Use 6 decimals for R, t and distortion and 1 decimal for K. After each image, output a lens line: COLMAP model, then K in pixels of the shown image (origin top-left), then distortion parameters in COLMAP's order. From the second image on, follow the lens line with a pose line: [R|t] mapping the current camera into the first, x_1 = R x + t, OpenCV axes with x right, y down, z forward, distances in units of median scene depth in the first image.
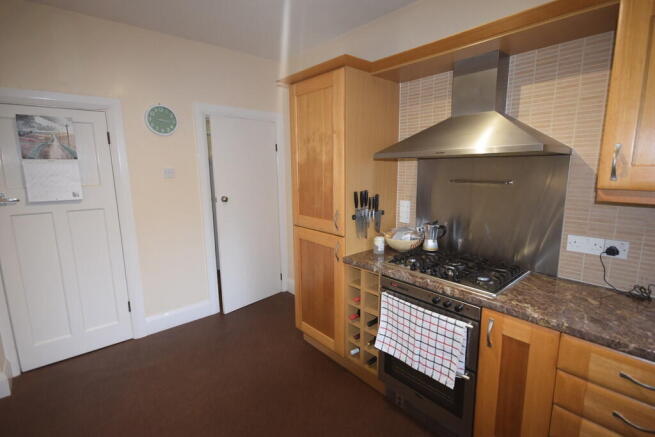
lens RADIAL K [[304.6, 0, 325.9], [0, 304.6, 216.4], [0, 0, 1]] dist [0.002518, 0.000393]
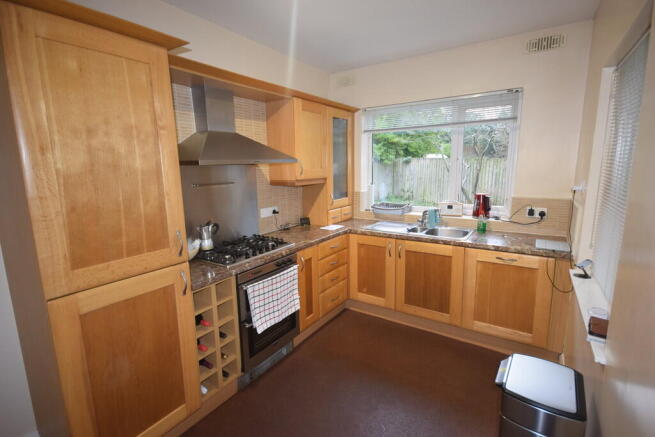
lens RADIAL K [[304.6, 0, 325.7], [0, 304.6, 216.2], [0, 0, 1]] dist [0.002518, 0.000393]
pose [[-0.238995, -0.148887, 0.959539, -0.977575], [0.178291, 0.964647, 0.194086, -0.172315], [-0.954512, 0.217462, -0.204001, 0.976205]]
